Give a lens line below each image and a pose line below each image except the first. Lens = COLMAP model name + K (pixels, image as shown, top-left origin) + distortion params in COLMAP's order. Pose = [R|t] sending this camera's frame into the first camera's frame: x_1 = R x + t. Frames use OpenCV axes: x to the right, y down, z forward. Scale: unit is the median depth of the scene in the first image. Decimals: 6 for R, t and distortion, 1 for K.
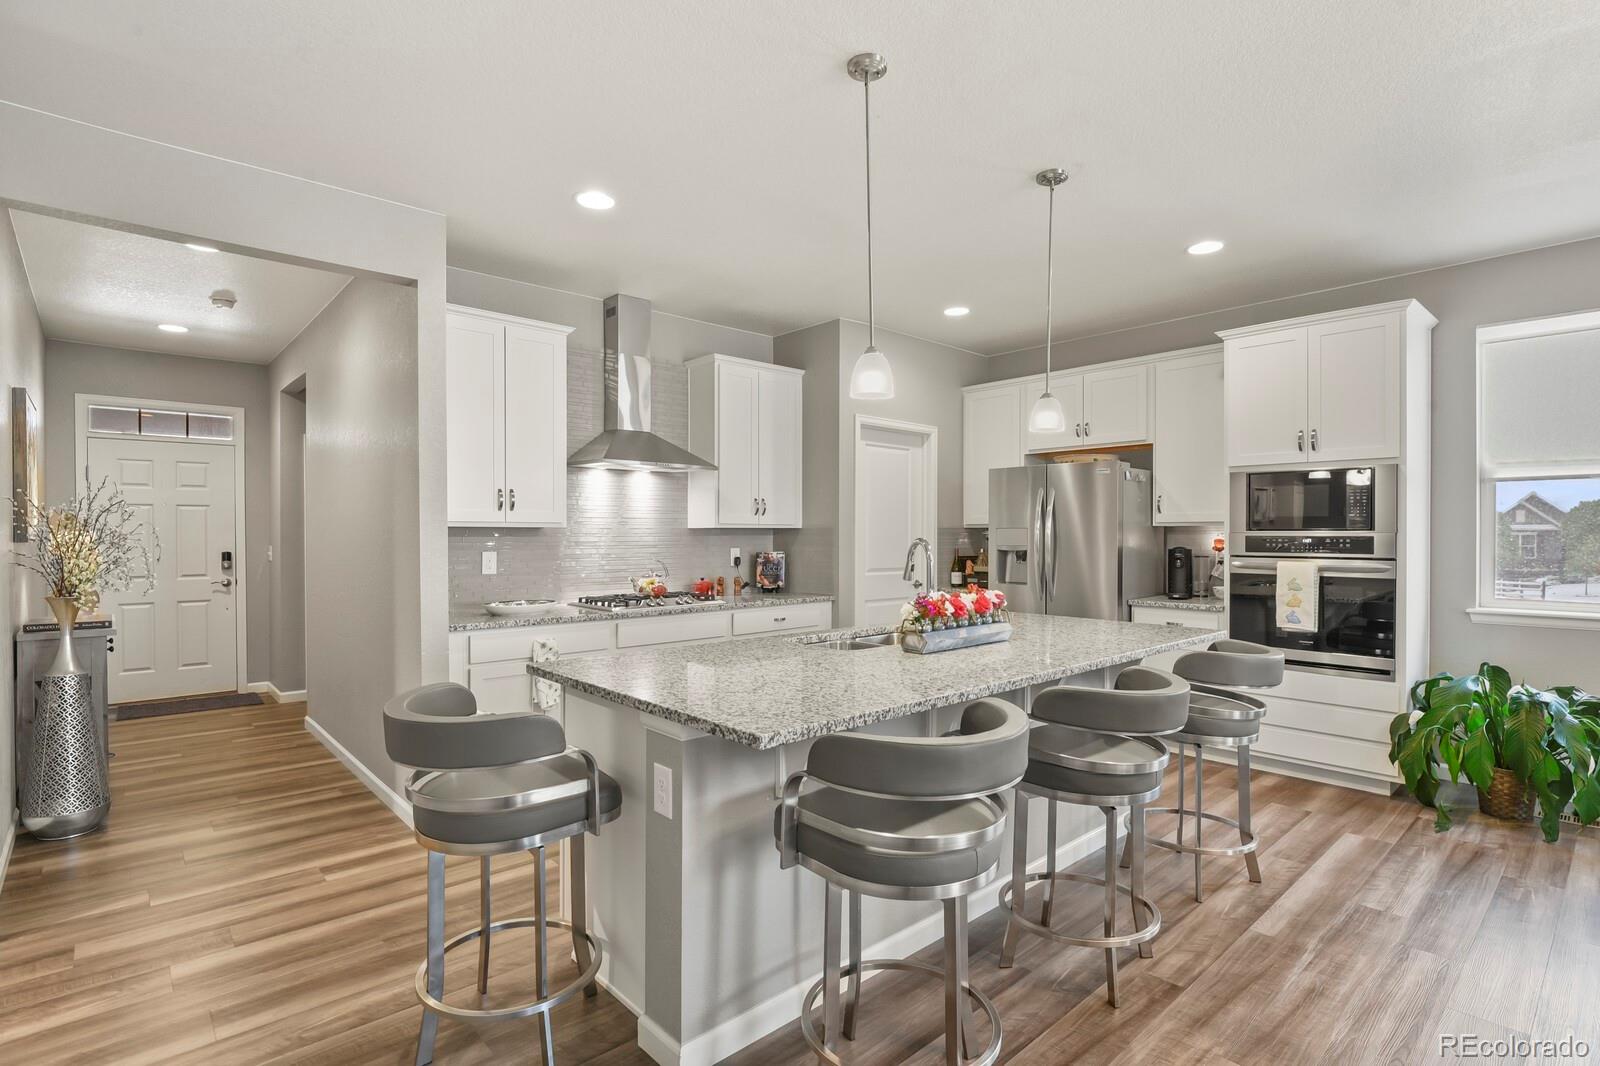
lens RADIAL K [[775.7, 0, 804.2], [0, 775.7, 537.4], [0, 0, 1]] dist [-0.003603, -0.008088]
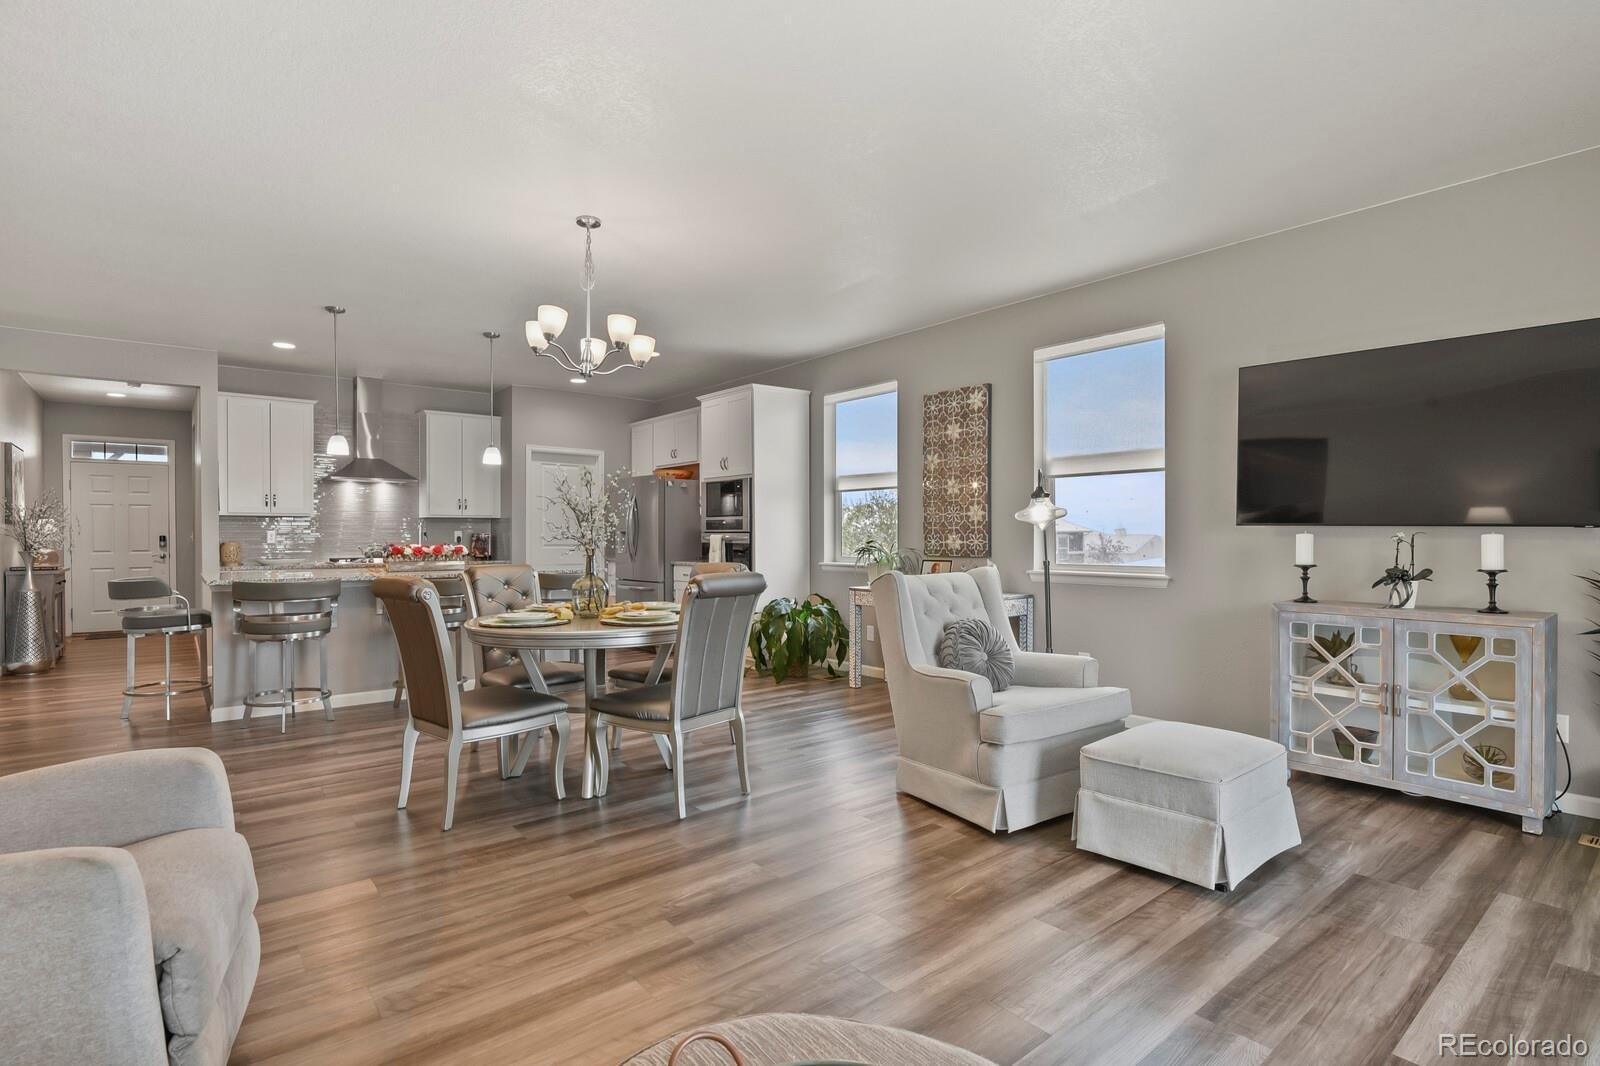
lens RADIAL K [[775.7, 0, 804.2], [0, 775.7, 537.4], [0, 0, 1]] dist [-0.003603, -0.008088]
pose [[0.998630, -0.001550, -0.052313, 0.876049], [0.001519, 0.999999, -0.000643, 0.036767], [0.052314, 0.000563, 0.998631, -0.664774]]
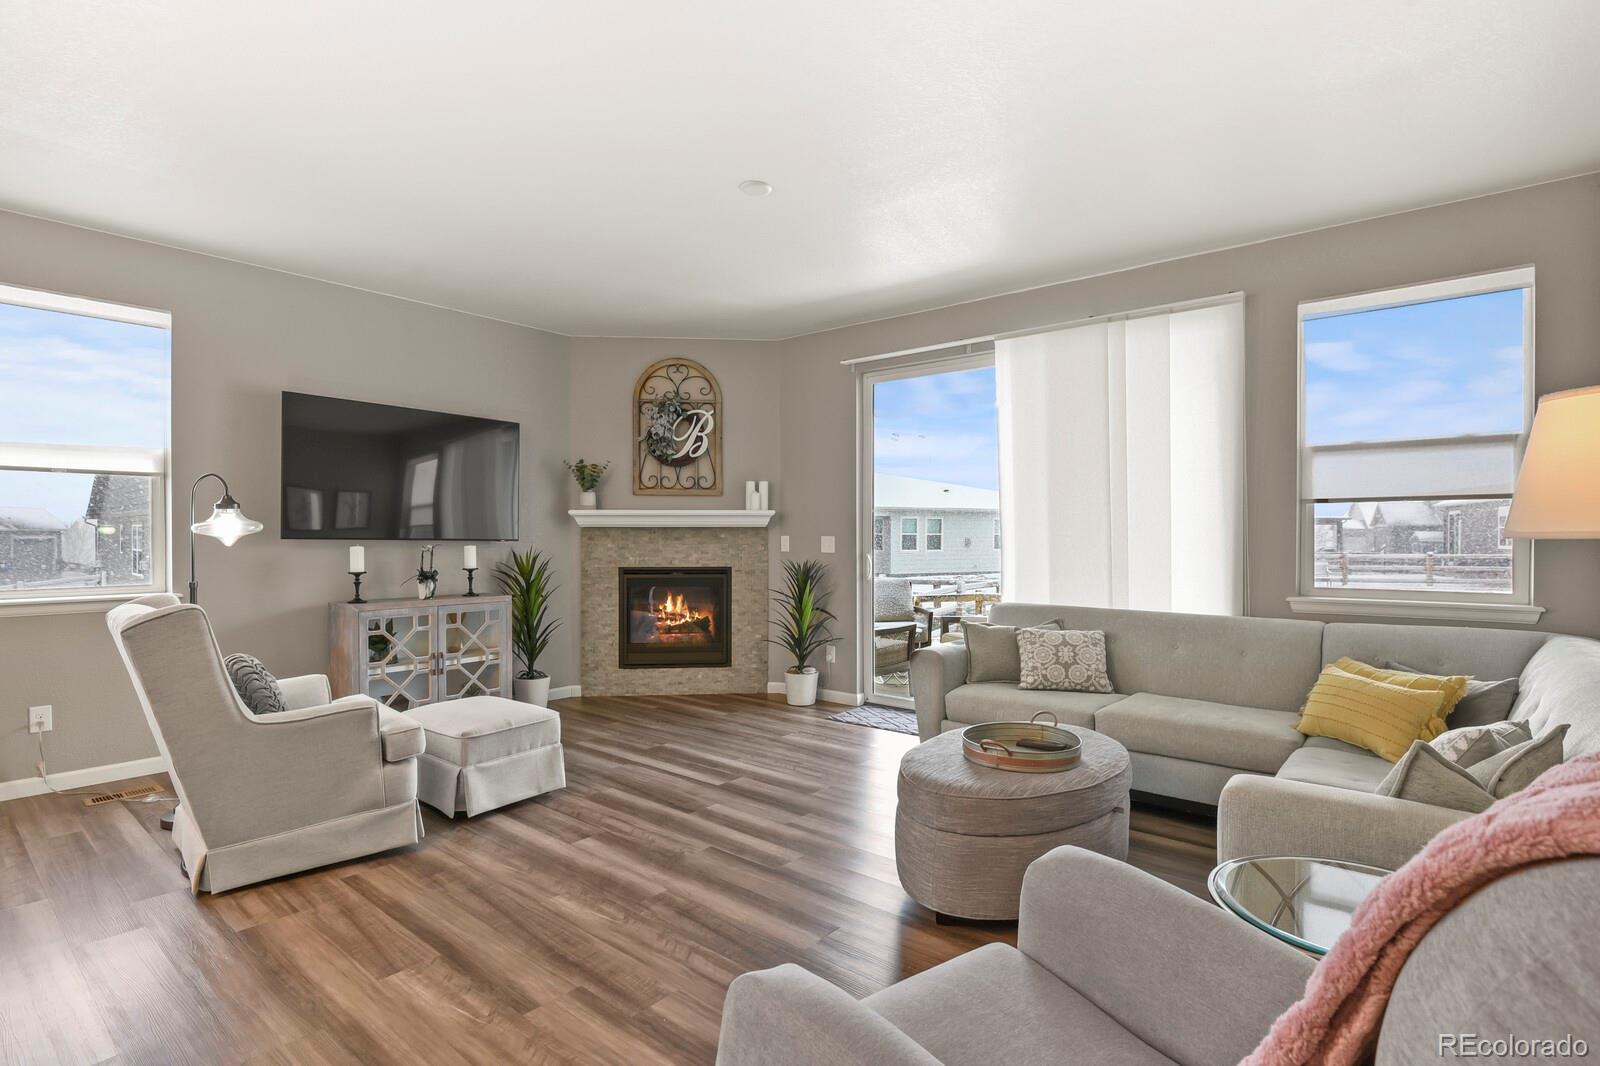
lens RADIAL K [[780.5, 0, 800.5], [0, 780.5, 539.2], [0, 0, 1]] dist [-0.009382, -0.000853]
pose [[-0.133491, -0.004578, 0.991039, 0.255597], [0.005660, 0.999969, 0.005382, 0.020688], [-0.991034, 0.006328, -0.133461, -0.217321]]
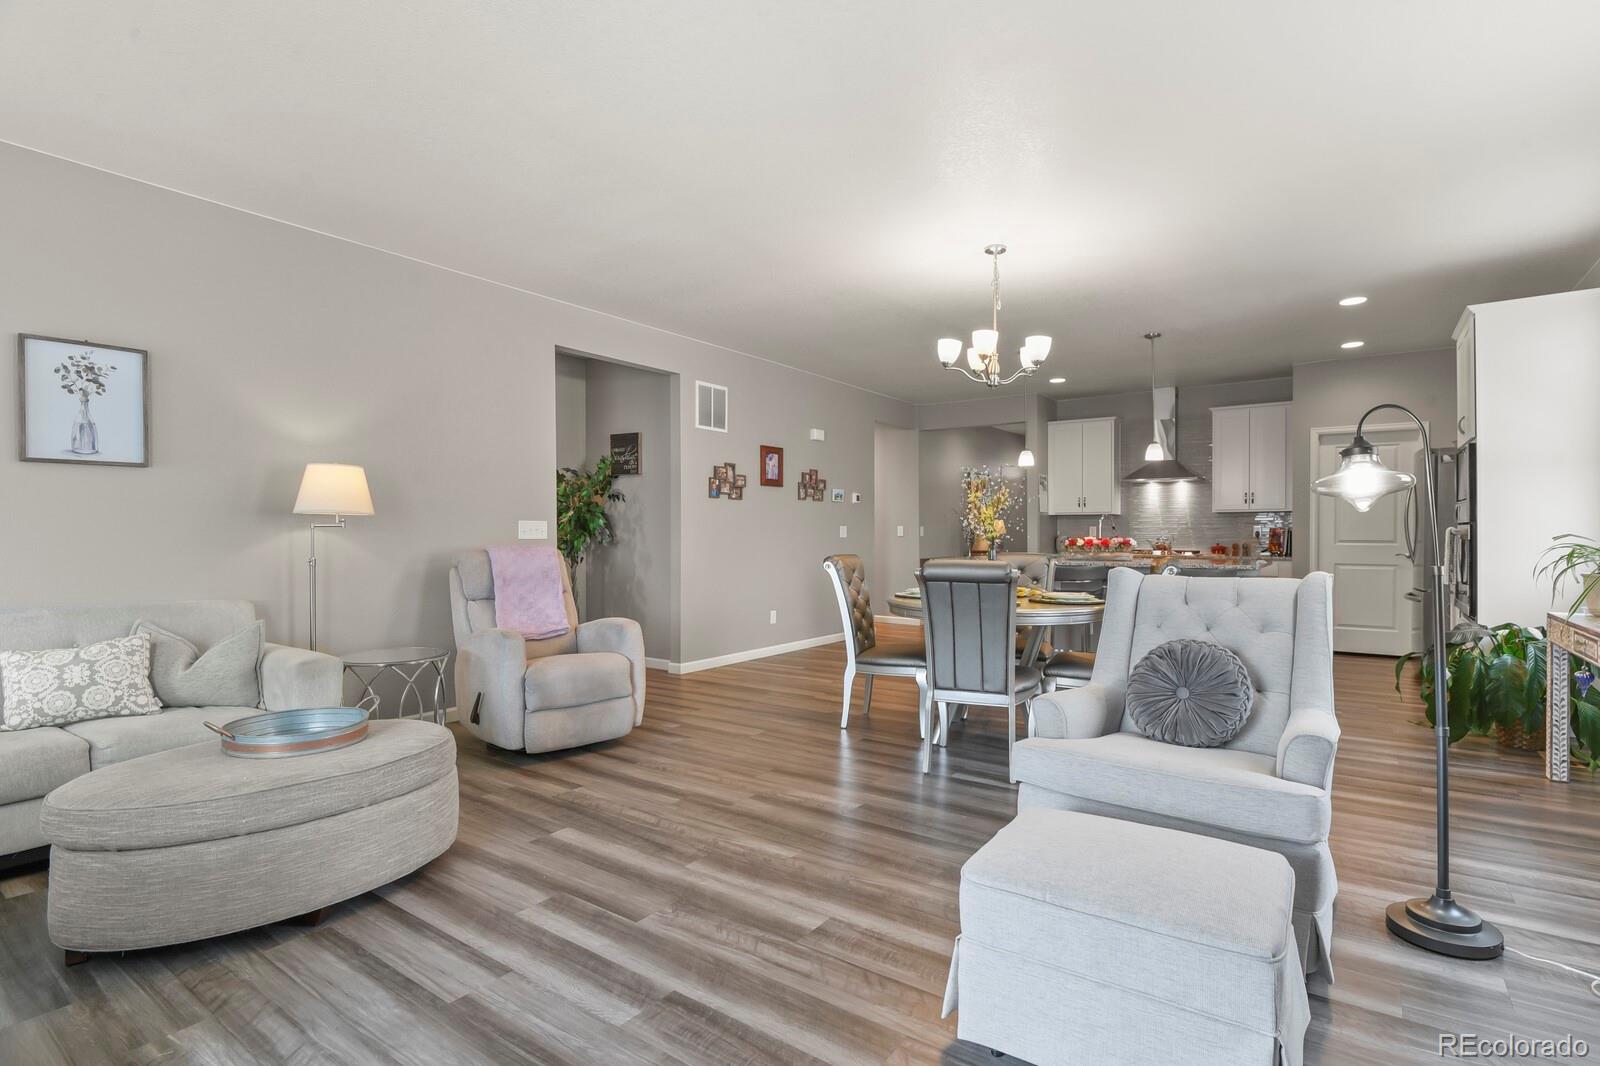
lens RADIAL K [[775.7, 0, 804.2], [0, 775.7, 537.4], [0, 0, 1]] dist [-0.003603, -0.008088]
pose [[0.207681, 0.003777, -0.978189, 1.532978], [-0.004169, 0.999987, 0.002976, 0.046255], [0.978188, 0.003460, 0.207694, -0.228329]]
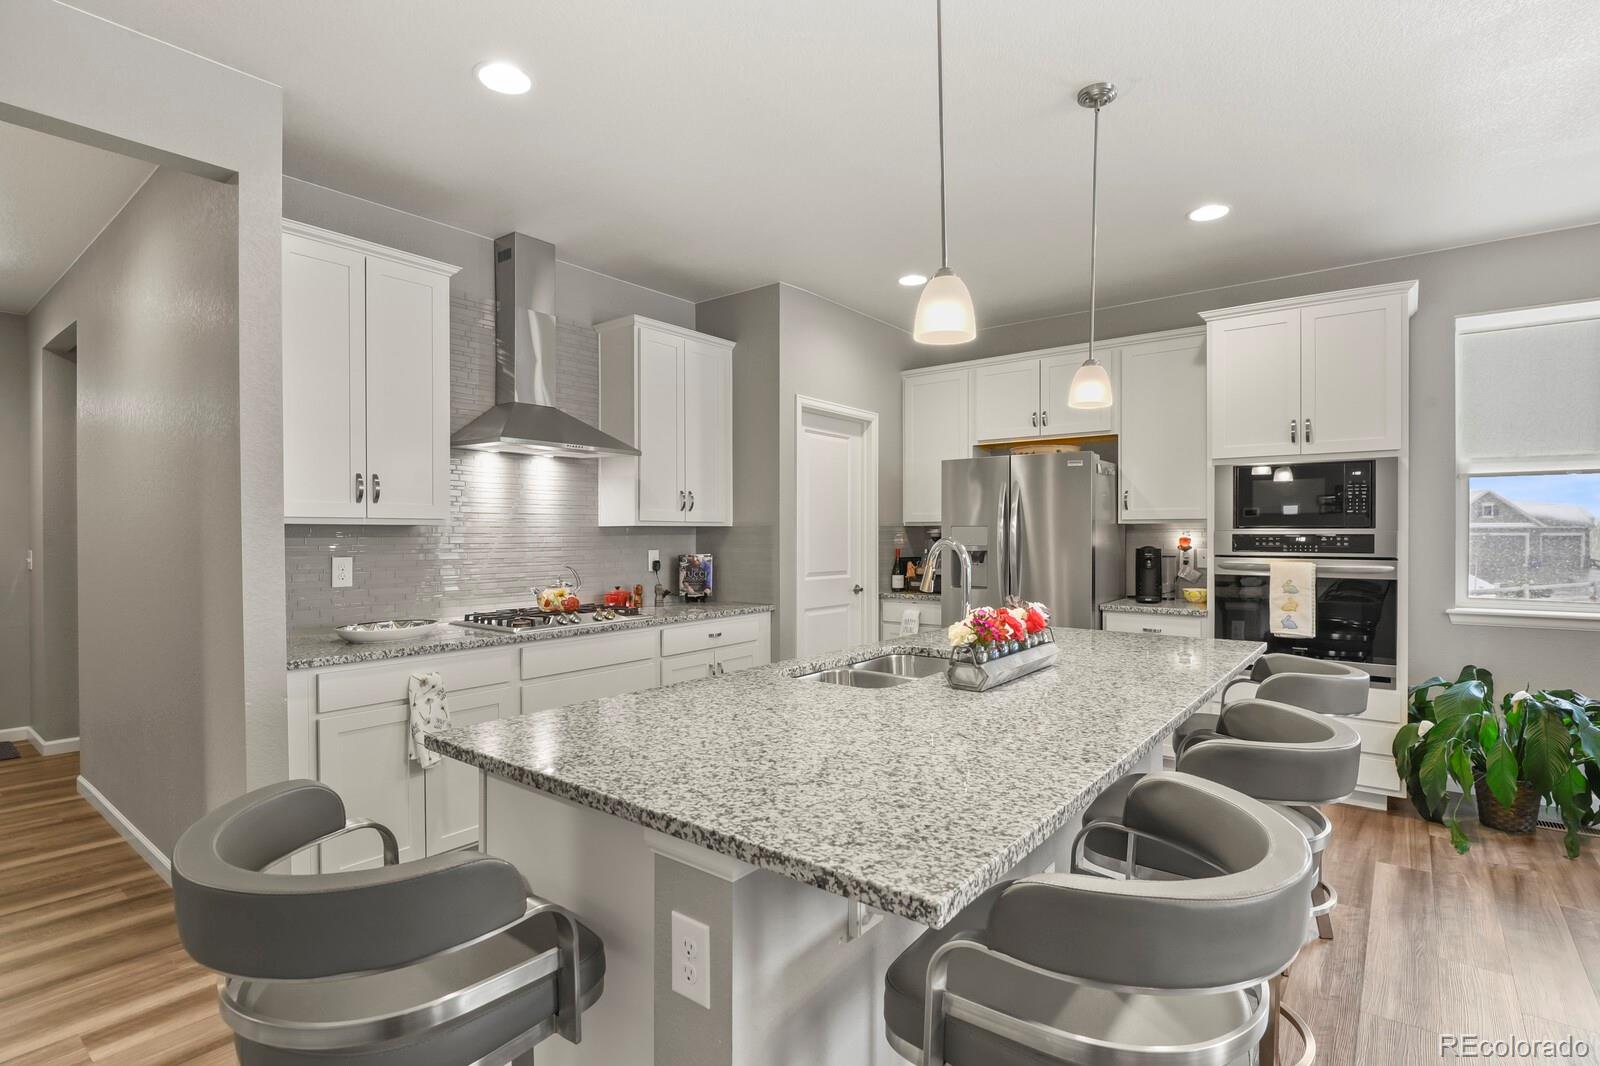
lens RADIAL K [[775.7, 0, 804.2], [0, 775.7, 537.4], [0, 0, 1]] dist [-0.003603, -0.008088]
pose [[0.985702, -0.003025, 0.168472, -0.088572], [0.002917, 0.999995, 0.000885, -0.000333], [-0.168474, -0.000381, 0.985706, 0.178040]]
